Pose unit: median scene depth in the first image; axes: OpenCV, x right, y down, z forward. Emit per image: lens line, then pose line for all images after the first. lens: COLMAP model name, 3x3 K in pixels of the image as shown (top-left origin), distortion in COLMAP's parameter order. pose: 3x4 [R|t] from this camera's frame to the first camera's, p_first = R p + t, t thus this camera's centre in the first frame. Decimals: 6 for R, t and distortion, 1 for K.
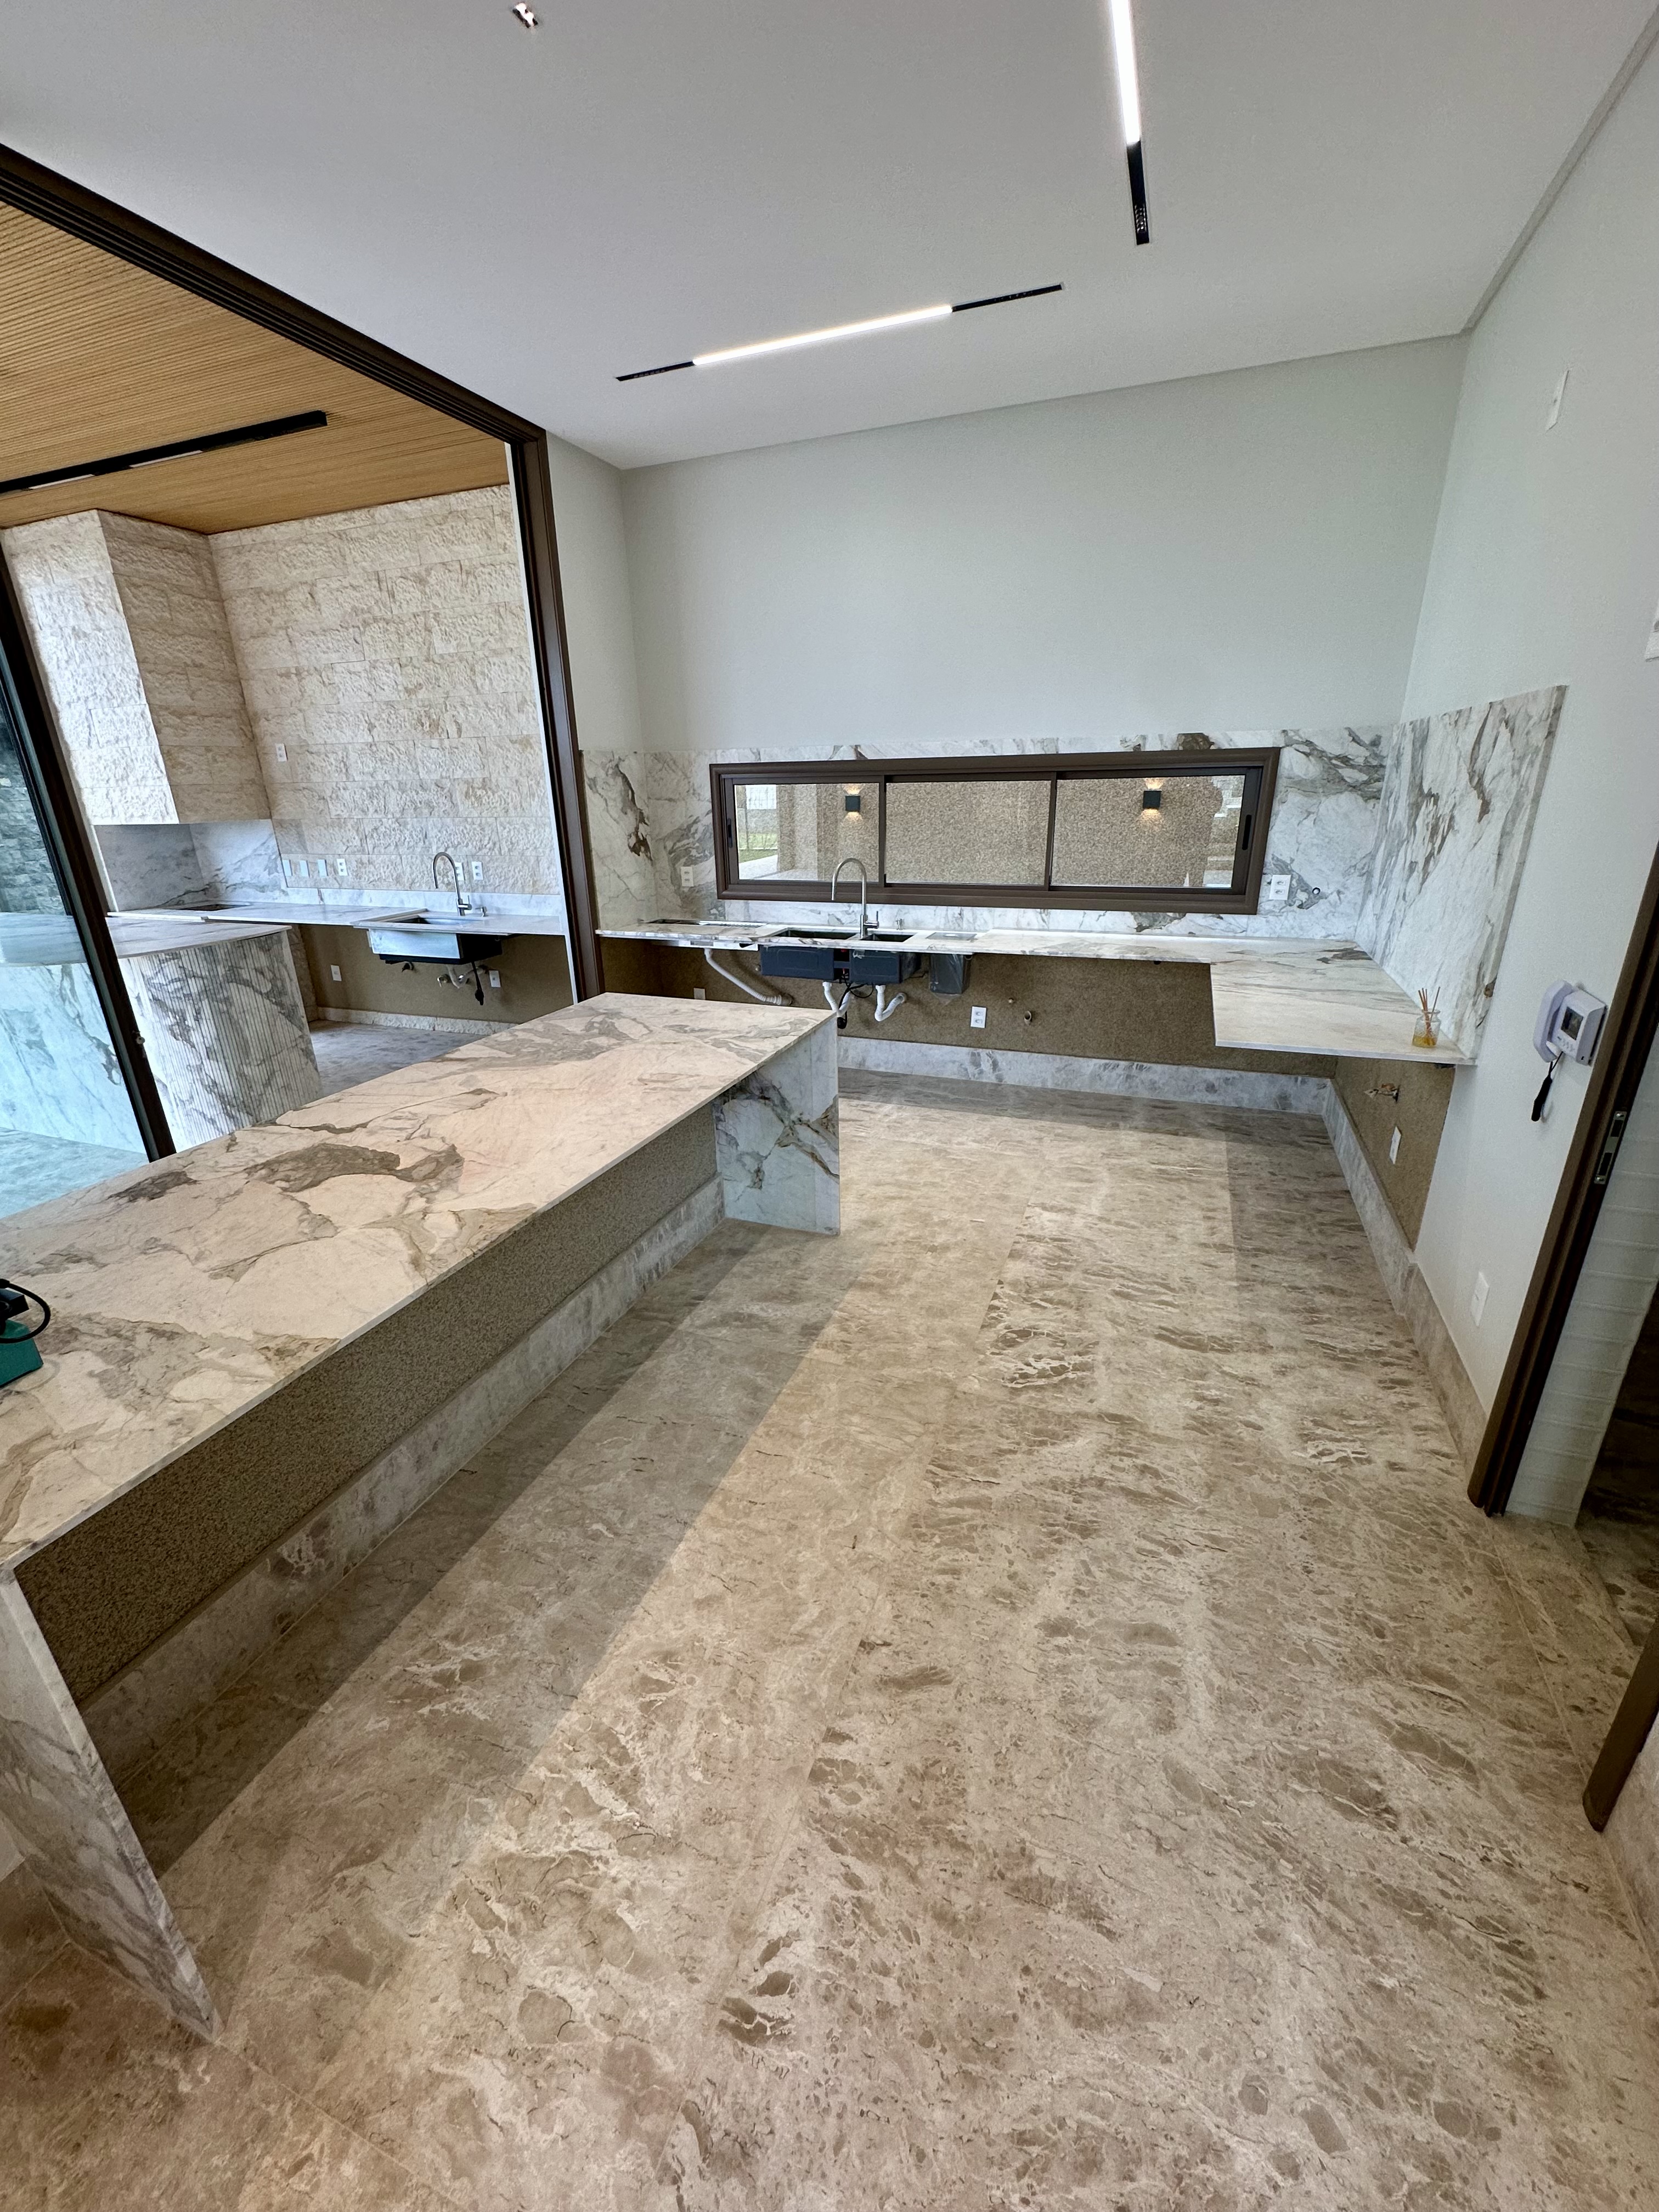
lens RADIAL K [[887.0, 0, 832.9], [0, 887.0, 1110.2], [0, 0, 1]] dist [-0.003501, 0.000548]
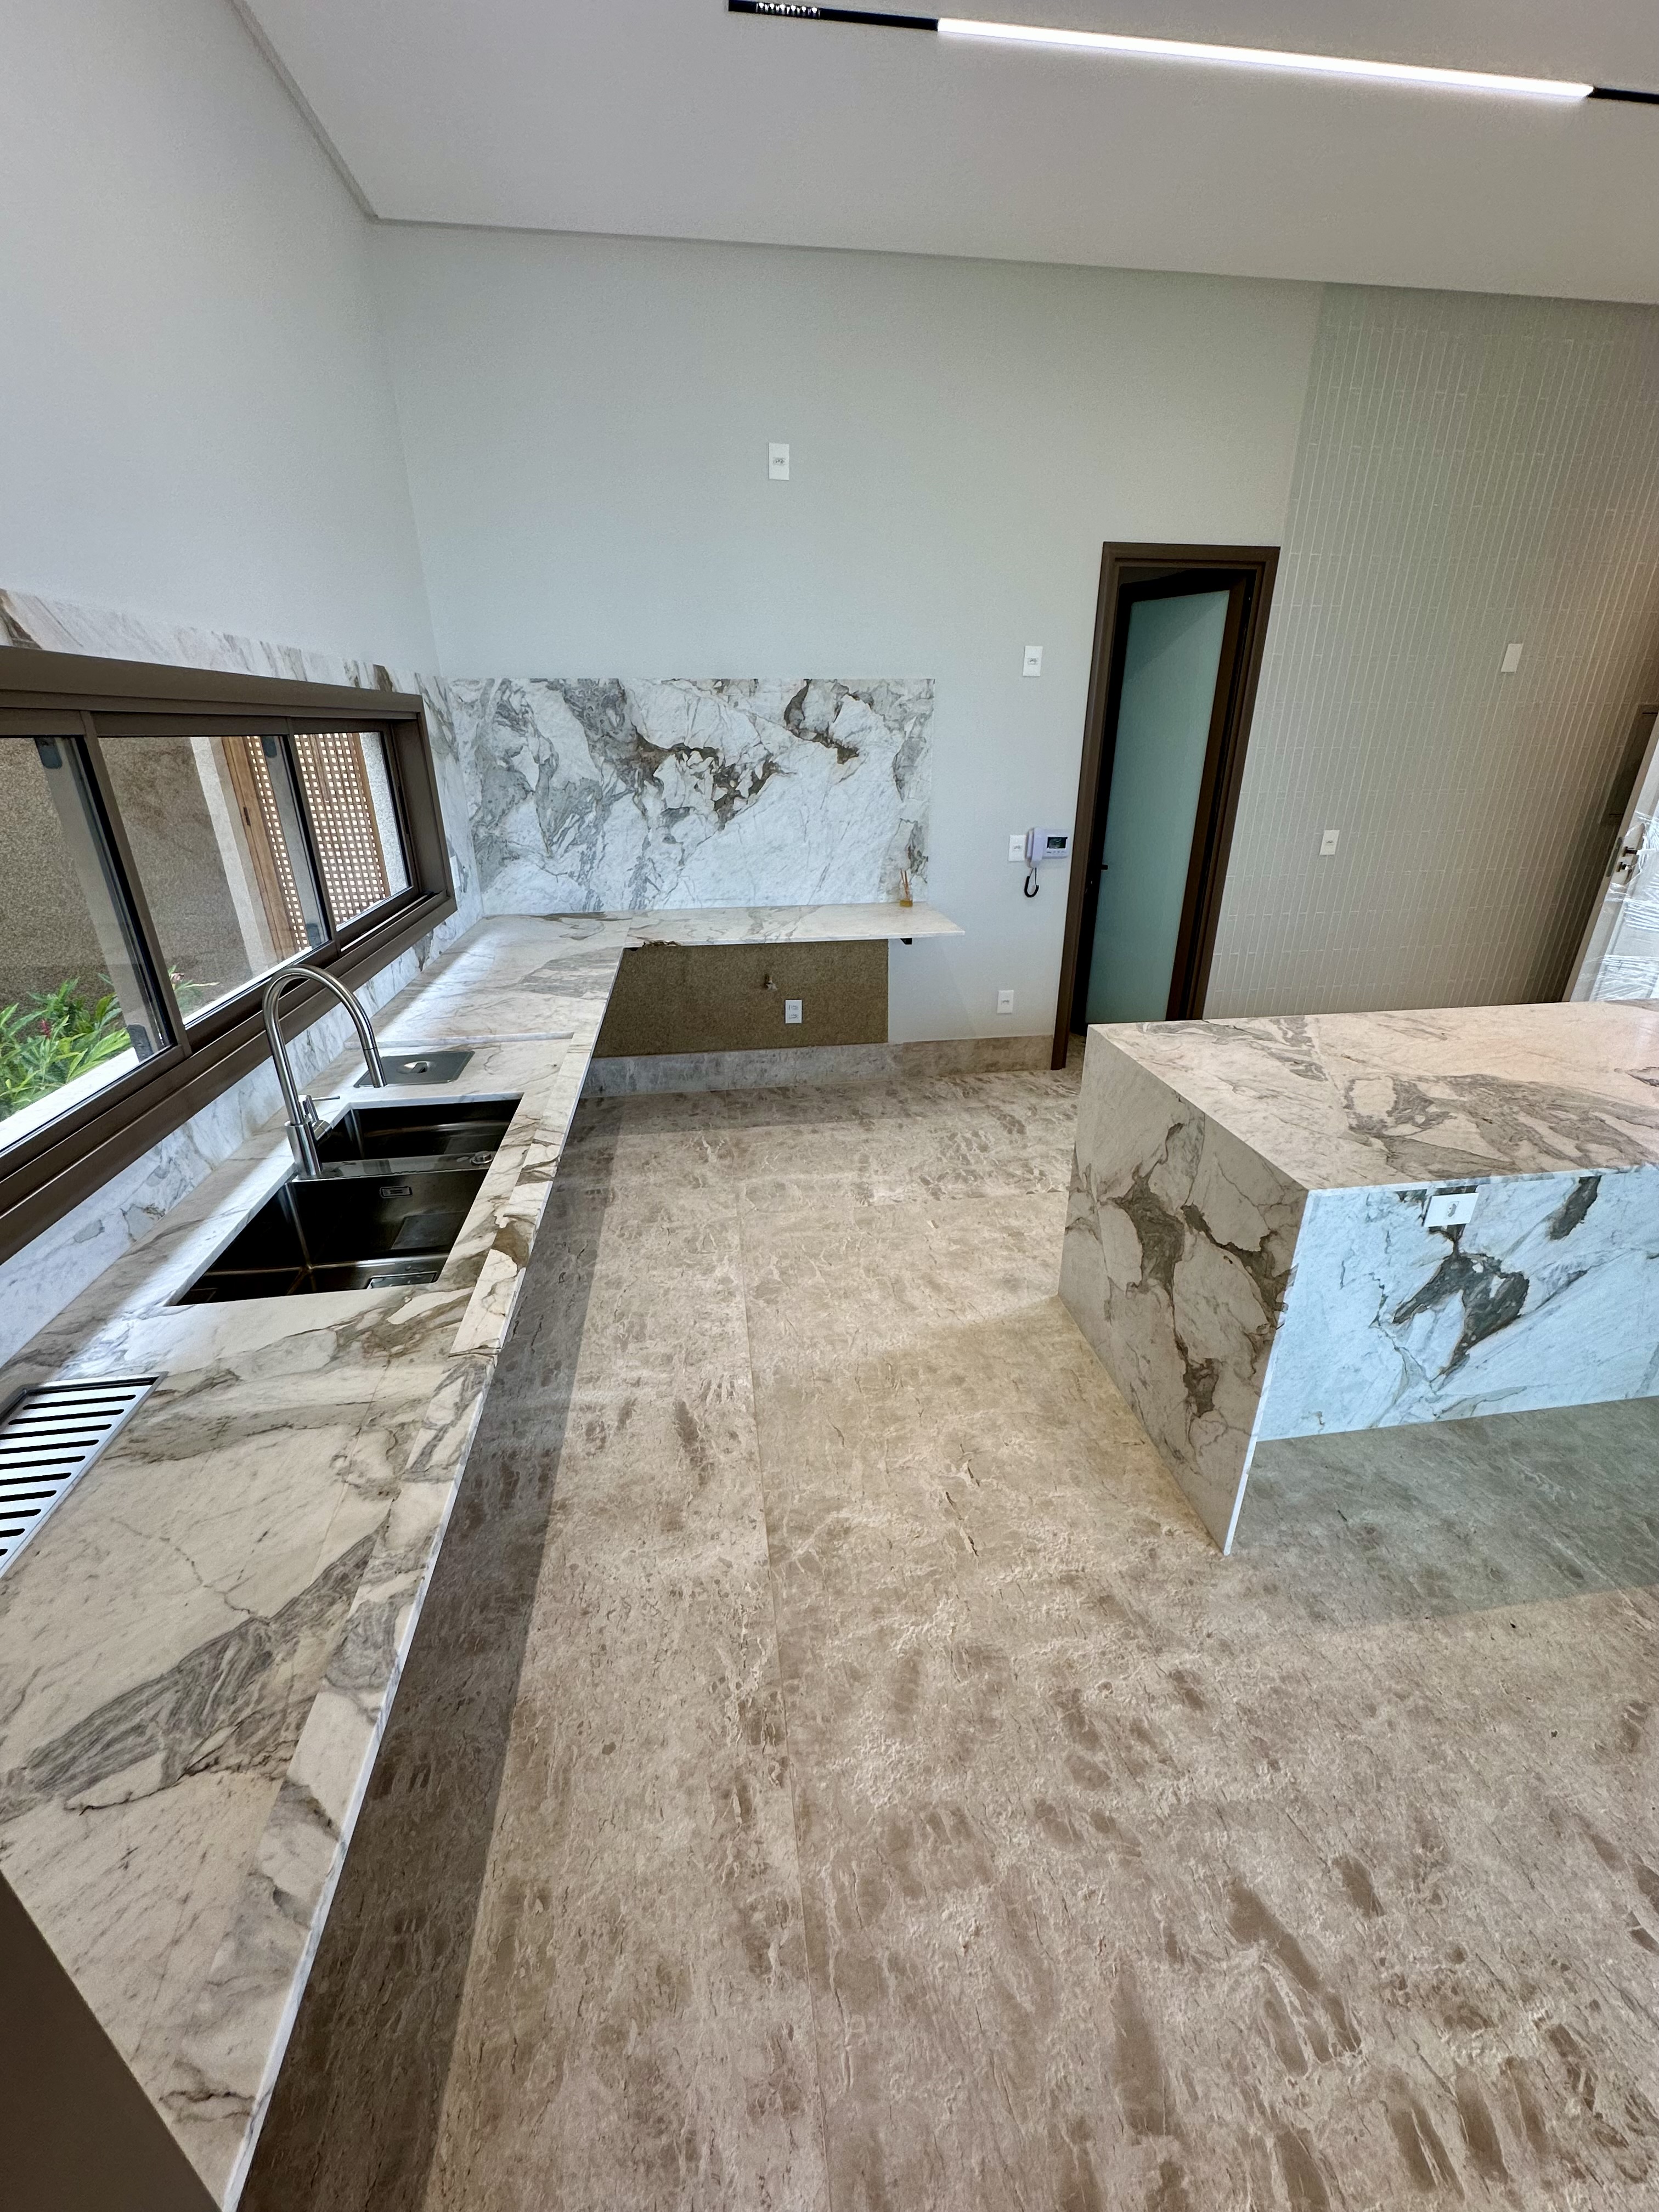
lens RADIAL K [[887.0, 0, 834.0], [0, 887.0, 1107.9], [0, 0, 1]] dist [-0.003501, 0.000548]
pose [[-0.489365, -0.326008, 0.808851, -0.430943], [0.316477, 0.797880, 0.513059, -0.418525], [-0.812628, 0.507056, -0.287281, 1.152113]]
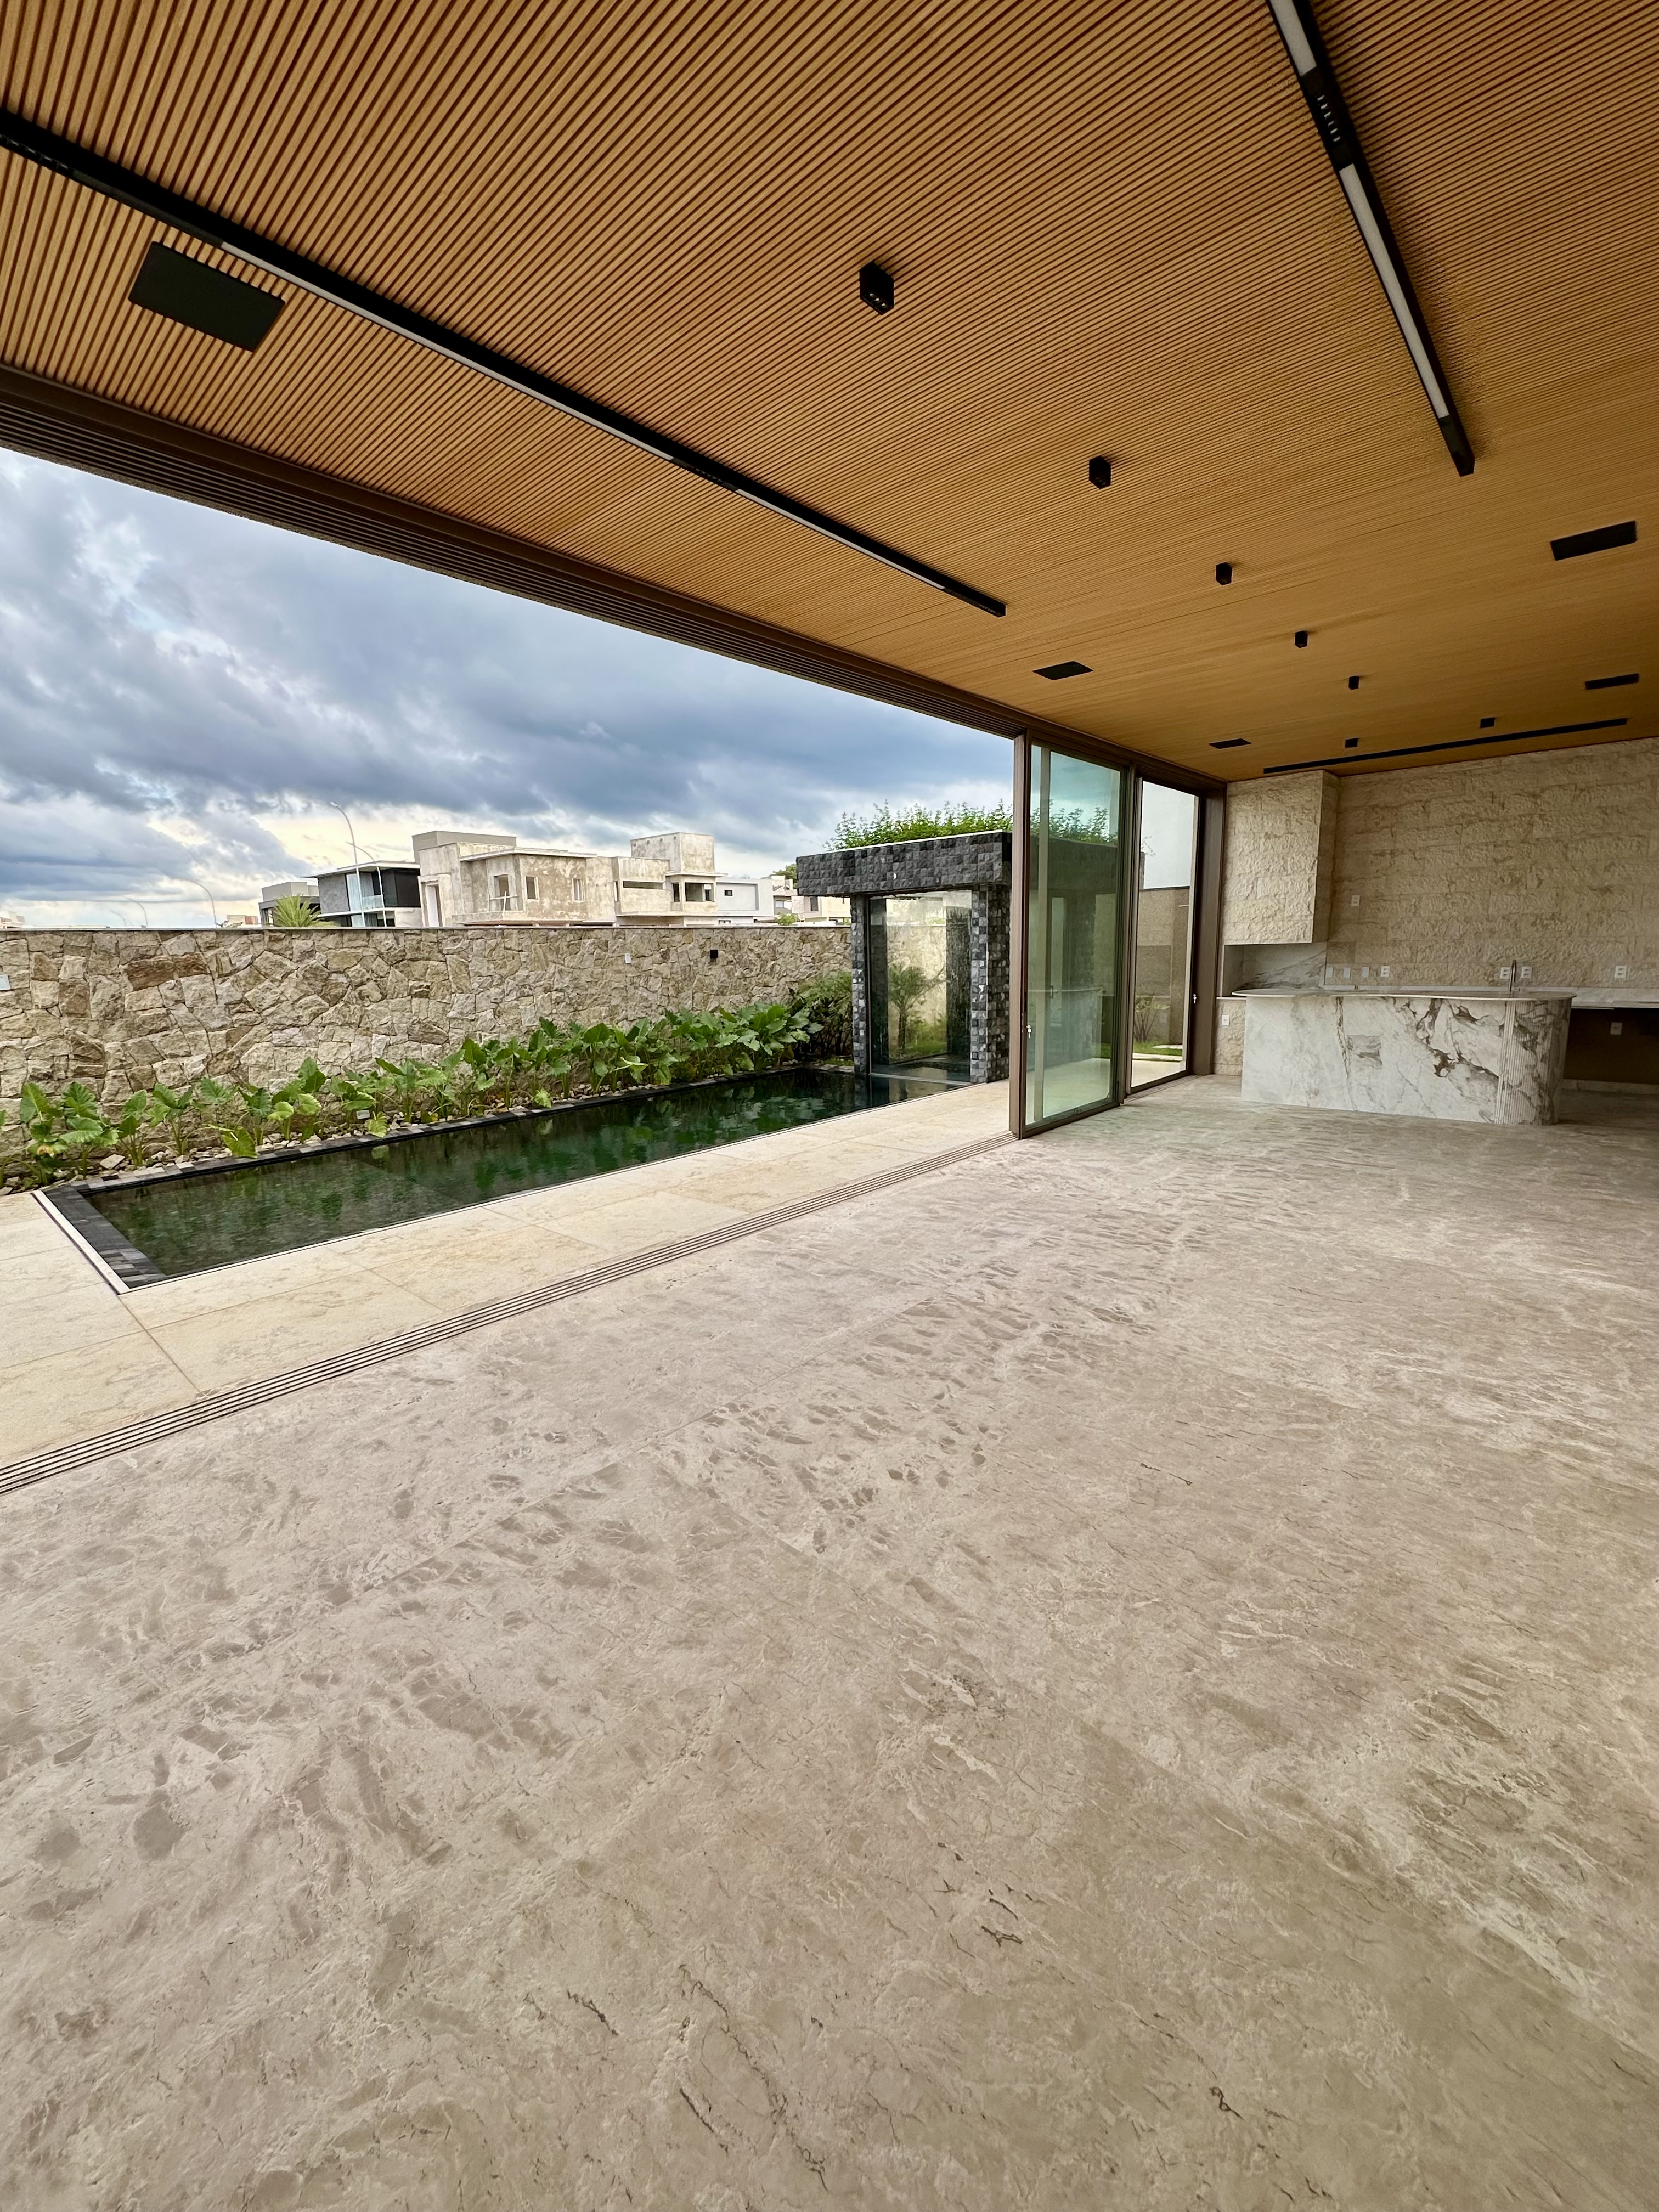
lens RADIAL K [[887.0, 0, 826.5], [0, 887.0, 1103.9], [0, 0, 1]] dist [-0.003501, 0.000548]
pose [[0.933218, 0.060030, -0.354261, -1.447634], [-0.118931, 0.981975, -0.146900, 0.465434], [0.339057, 0.179222, 0.923536, -1.121910]]
